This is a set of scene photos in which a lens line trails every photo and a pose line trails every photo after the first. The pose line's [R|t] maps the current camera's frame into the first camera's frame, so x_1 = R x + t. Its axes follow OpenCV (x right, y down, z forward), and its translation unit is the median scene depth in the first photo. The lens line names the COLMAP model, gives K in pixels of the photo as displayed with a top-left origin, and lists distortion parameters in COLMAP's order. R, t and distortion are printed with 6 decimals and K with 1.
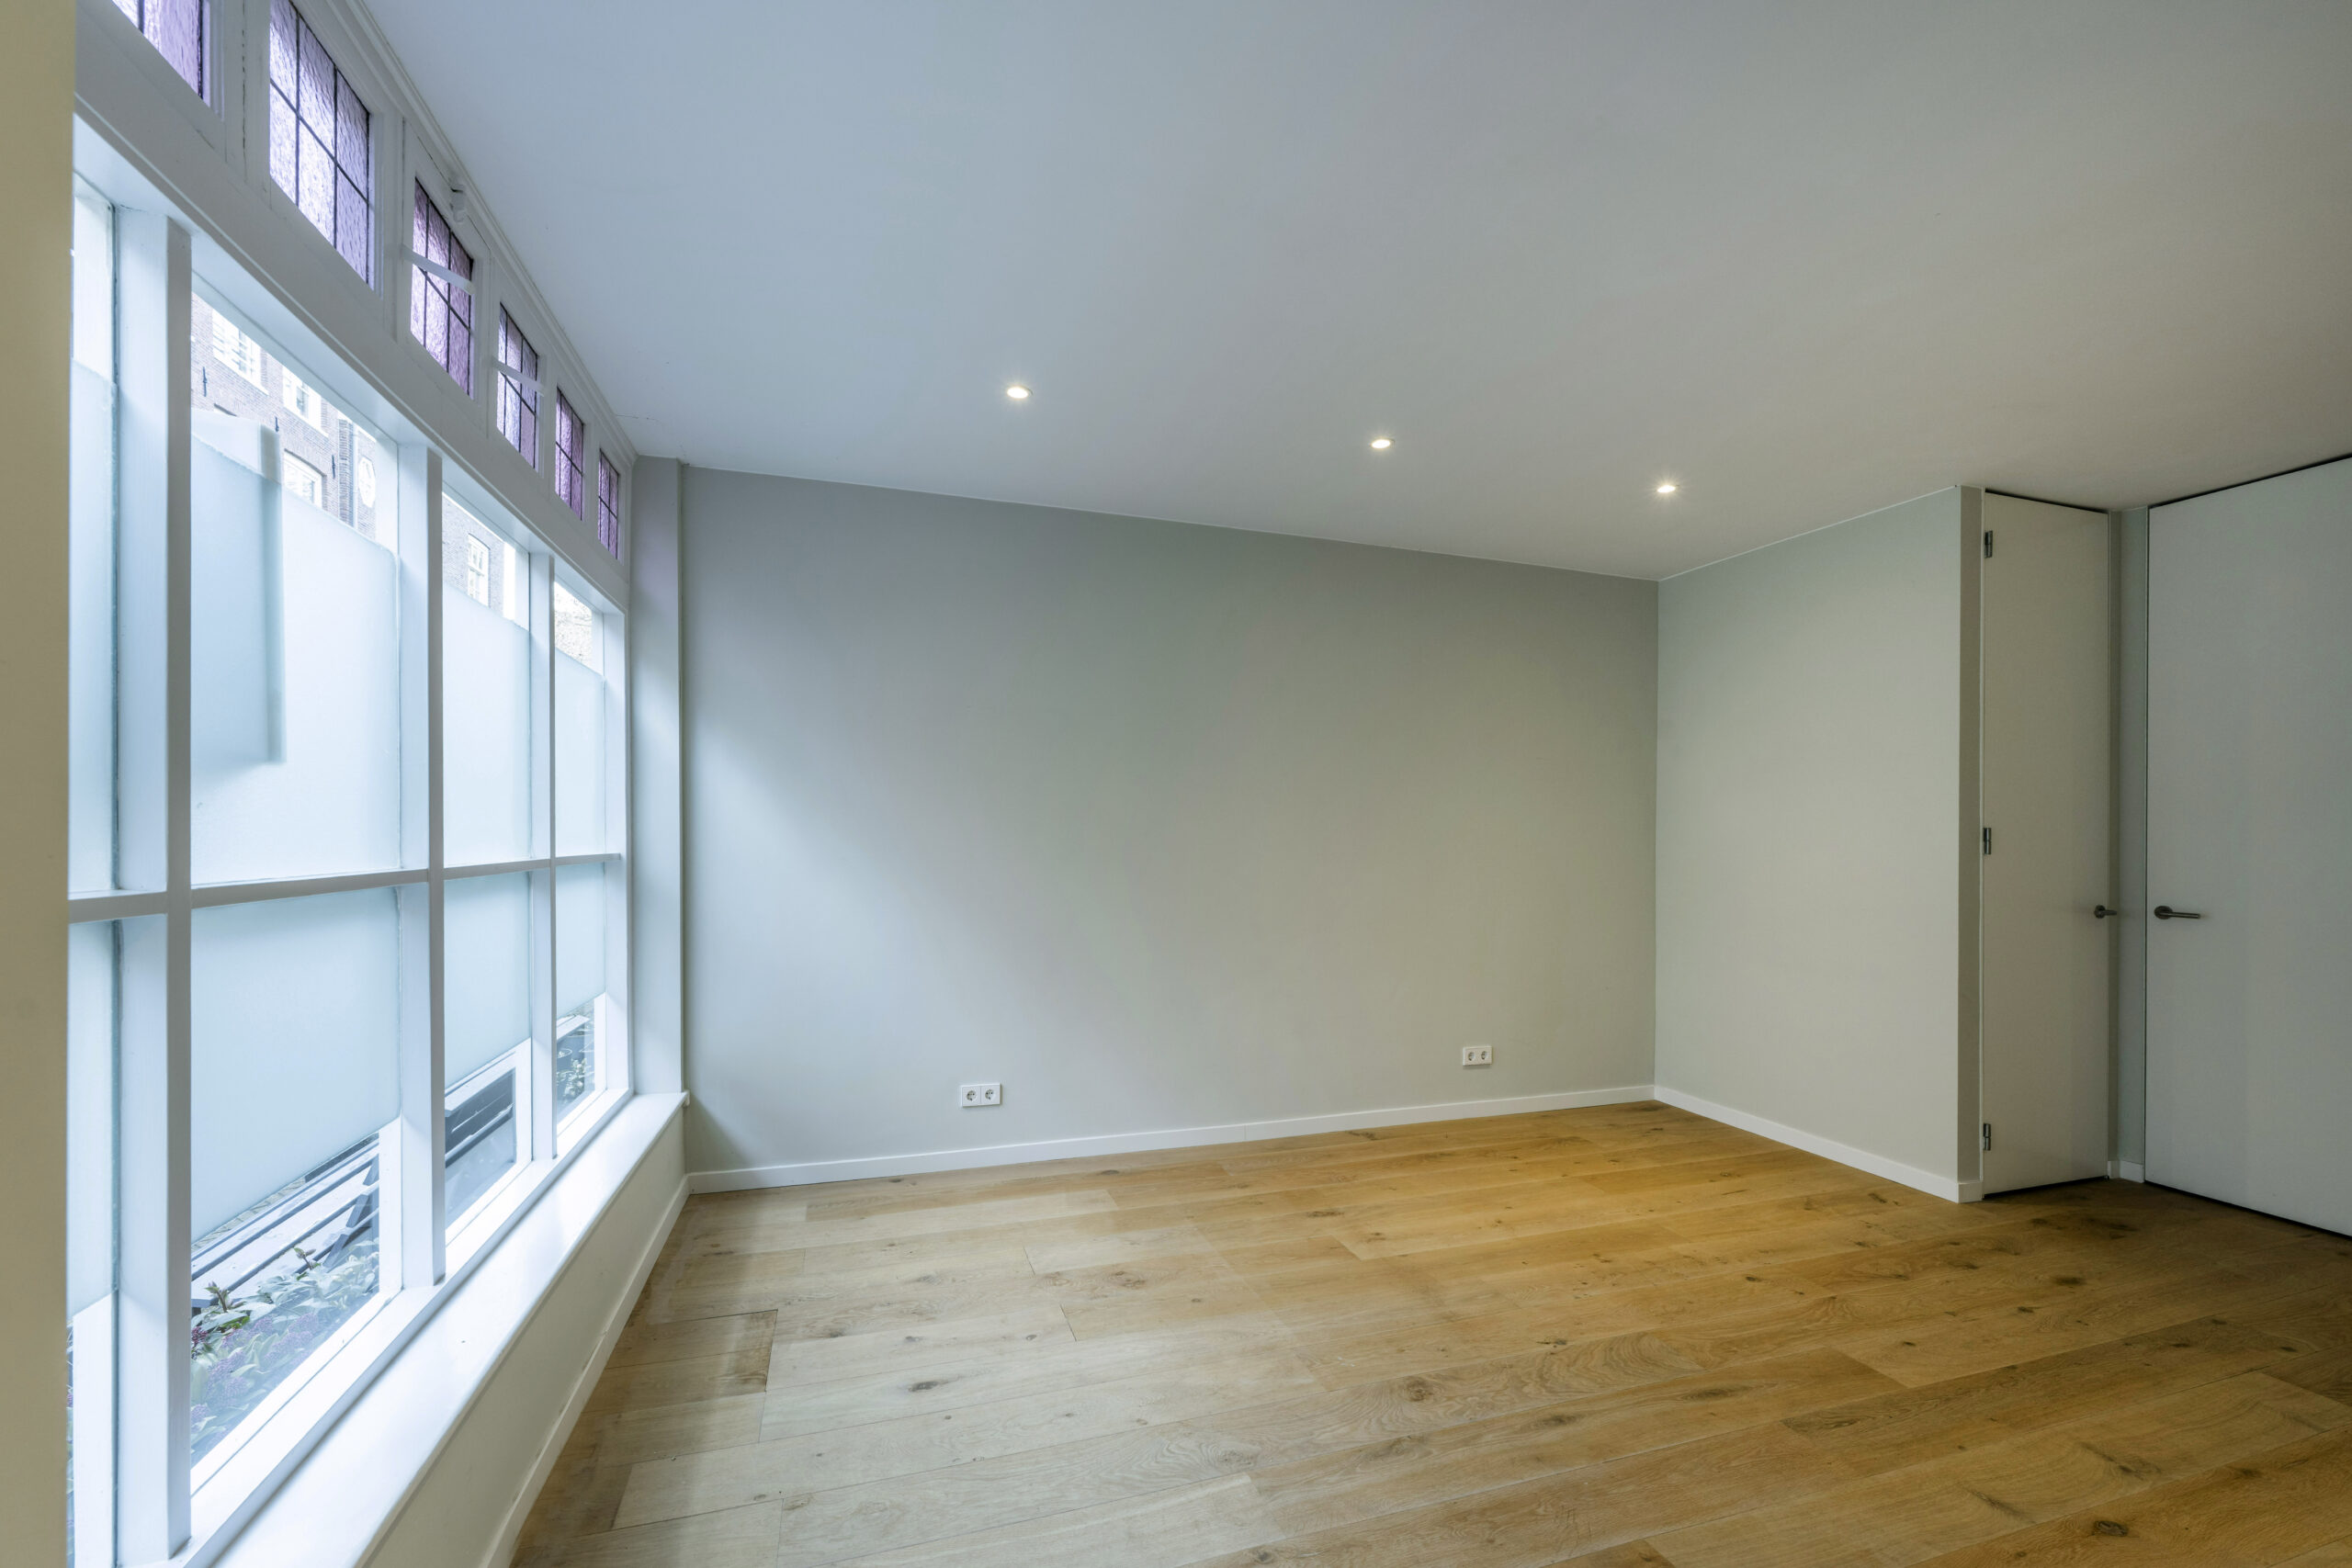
lens RADIAL K [[960.3, 0, 1169.5], [0, 960.3, 827.5], [0, 0, 1]] dist [-0.001078, 0.000265]
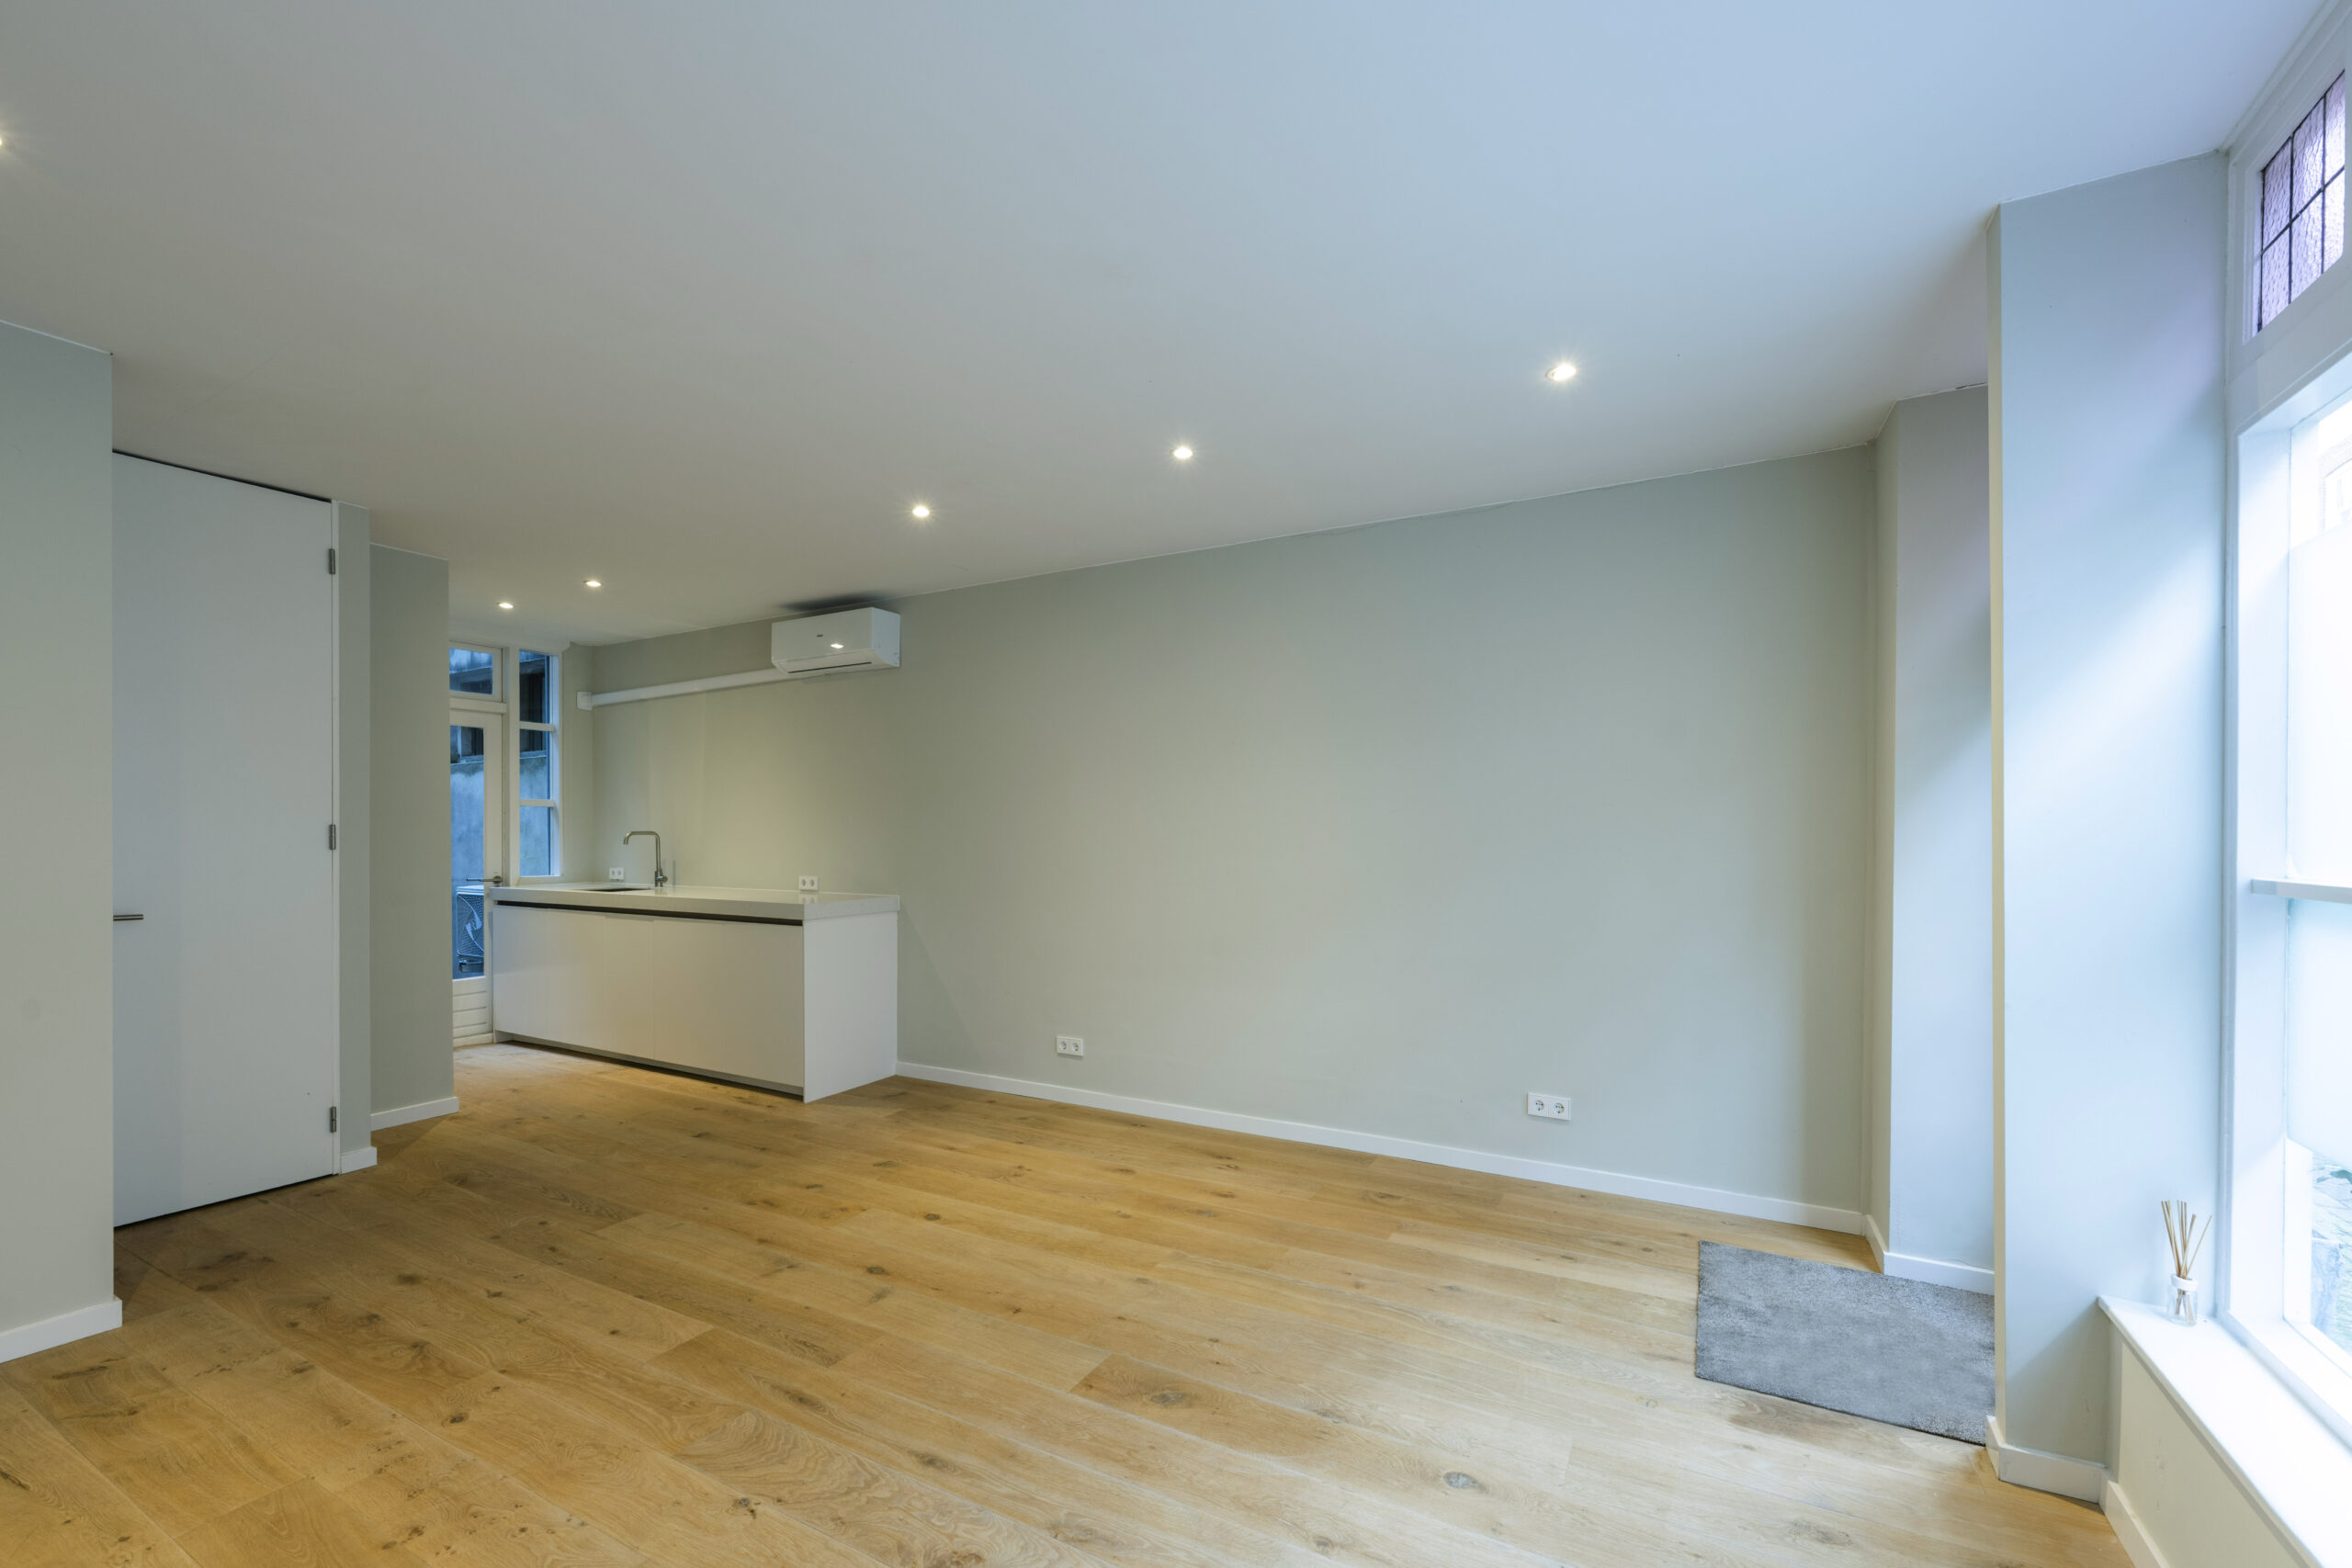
lens RADIAL K [[960.3, 0, 1169.5], [0, 960.3, 827.5], [0, 0, 1]] dist [-0.001078, 0.000265]
pose [[-0.671536, -0.002373, 0.740968, -0.288560], [-0.009202, 0.999944, -0.005137, 0.002037], [-0.740915, -0.010268, -0.671521, 0.957600]]
